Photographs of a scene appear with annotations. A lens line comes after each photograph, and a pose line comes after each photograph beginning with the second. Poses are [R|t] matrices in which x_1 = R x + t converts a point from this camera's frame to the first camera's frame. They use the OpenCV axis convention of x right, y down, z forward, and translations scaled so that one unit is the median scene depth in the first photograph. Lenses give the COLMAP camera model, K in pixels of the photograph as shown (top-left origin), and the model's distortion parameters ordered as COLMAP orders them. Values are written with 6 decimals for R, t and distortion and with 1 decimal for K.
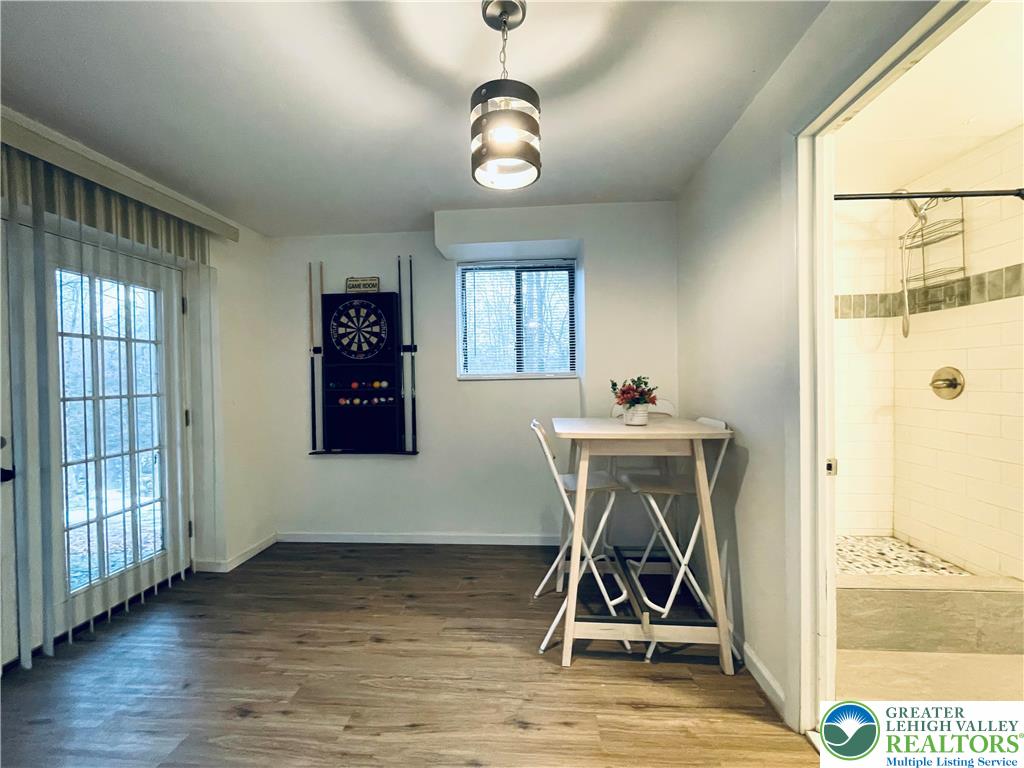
lens RADIAL K [[414.1, 0, 512.0], [0, 414.1, 384.0], [0, 0, 1]] dist [-0.004229, -0.000068]
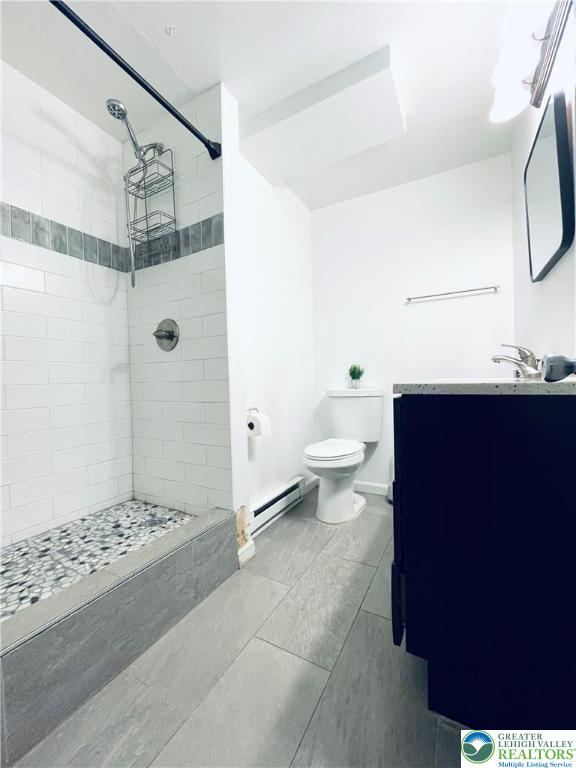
lens RADIAL K [[310.5, 0, 288.0], [0, 310.5, 384.0], [0, 0, 1]] dist [-0.004229, -0.000068]
pose [[0.418813, -0.008480, 0.908033, 0.468547], [0.034062, 0.999399, -0.006377, 0.131300], [-0.907433, 0.033600, 0.418850, 0.398724]]
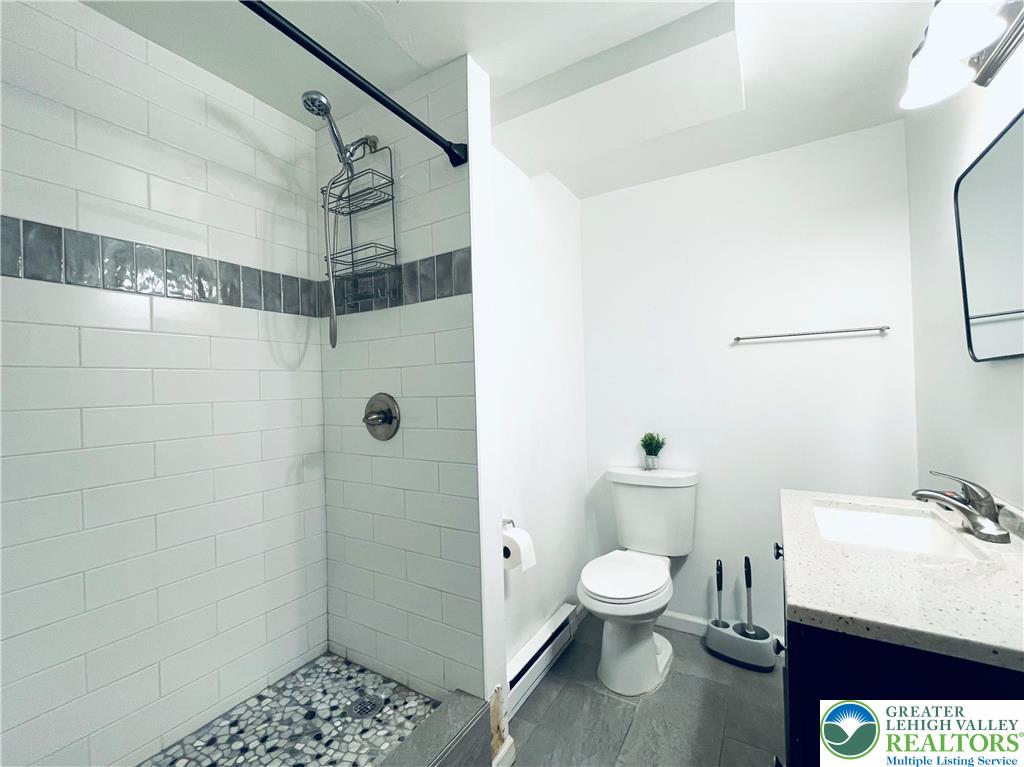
lens RADIAL K [[445.0, 0, 493.8], [0, 445.0, 386.5], [0, 0, 1]] dist [-0.002604, -0.000545]
pose [[0.469356, 0.007214, 0.882979, 0.475027], [0.034649, 0.999046, -0.026580, -0.025444], [-0.882329, 0.043070, 0.468659, 0.472158]]
